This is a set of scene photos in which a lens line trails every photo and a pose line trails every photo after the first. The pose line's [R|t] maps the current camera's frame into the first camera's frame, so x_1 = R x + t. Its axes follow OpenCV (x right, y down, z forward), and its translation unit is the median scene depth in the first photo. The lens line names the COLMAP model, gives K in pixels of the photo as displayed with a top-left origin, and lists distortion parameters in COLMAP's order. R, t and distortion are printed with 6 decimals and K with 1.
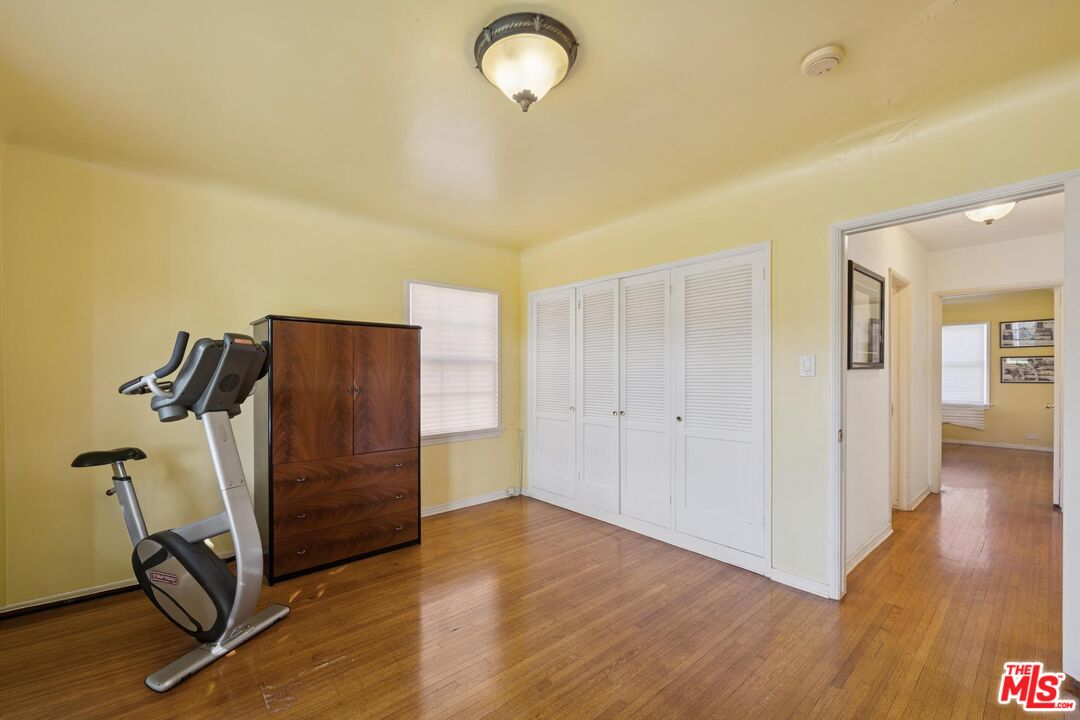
lens RADIAL K [[428.1, 0, 532.8], [0, 428.1, 370.7], [0, 0, 1]] dist [-0.003434, -0.000260]
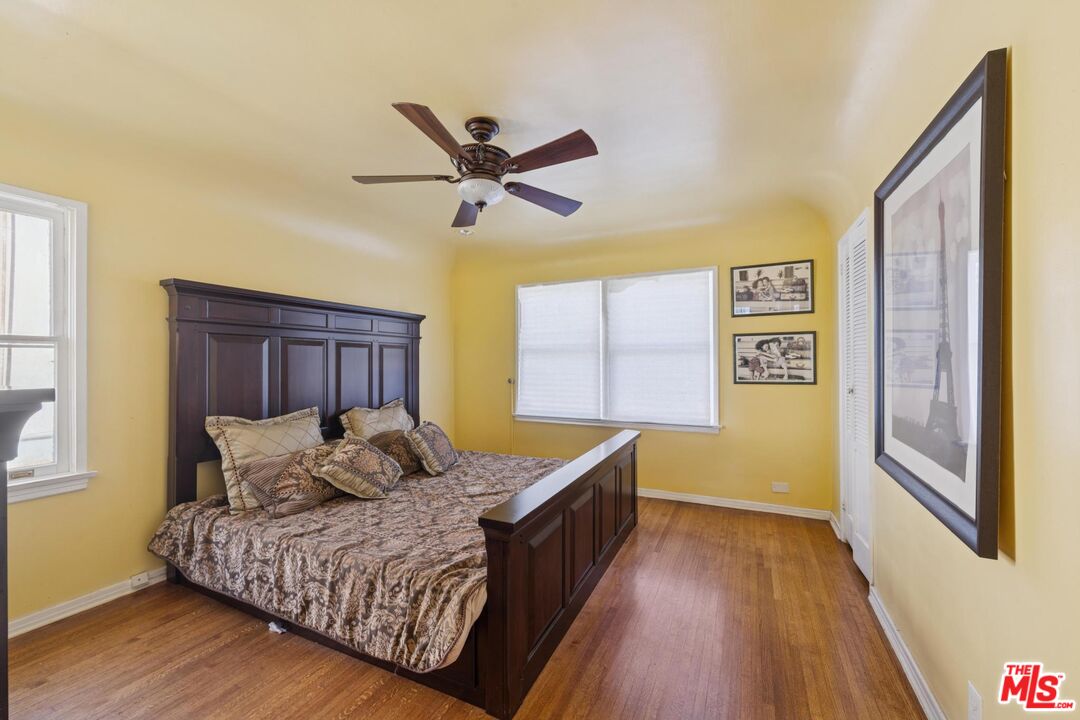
lens RADIAL K [[428.1, 0, 539.7], [0, 428.1, 355.9], [0, 0, 1]] dist [-0.003434, -0.000260]
pose [[0.893473, -0.006307, 0.449073, 0.680122], [0.007357, 0.999973, -0.000592, -0.006968], [-0.449058, 0.003832, 0.893495, 0.667257]]
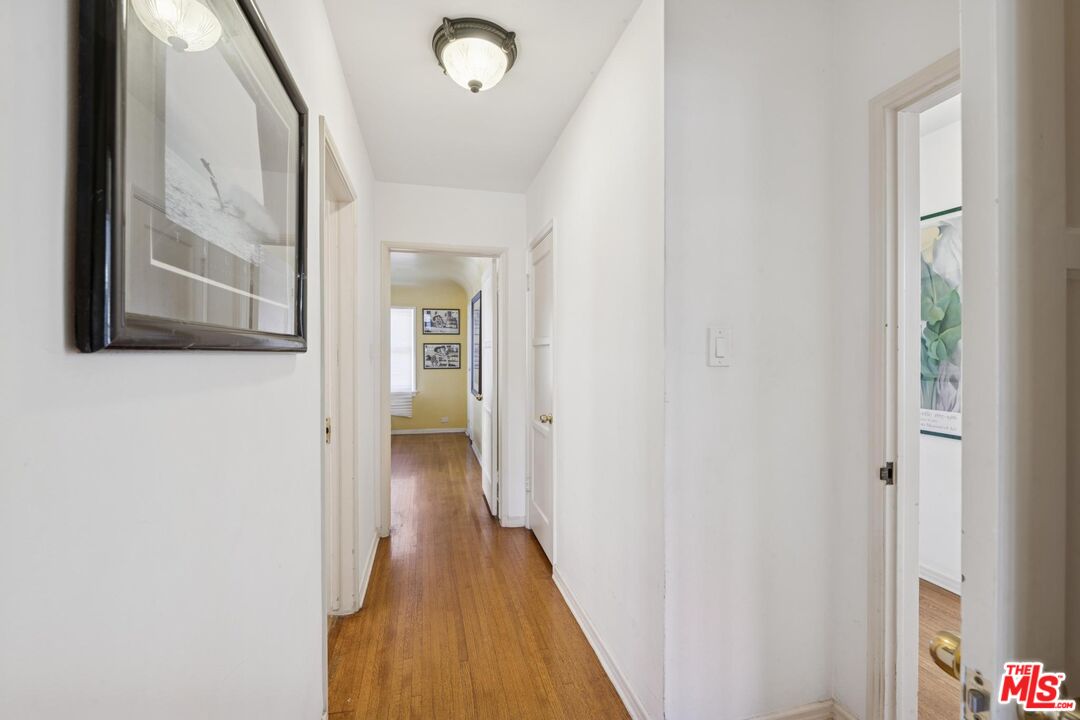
lens RADIAL K [[428.1, 0, 541.1], [0, 428.1, 358.7], [0, 0, 1]] dist [-0.003434, -0.000260]
pose [[0.403246, -0.003964, 0.915083, 0.303444], [-0.000621, 0.999989, 0.004606, -0.000744], [-0.915091, -0.002426, 0.403239, 0.357534]]
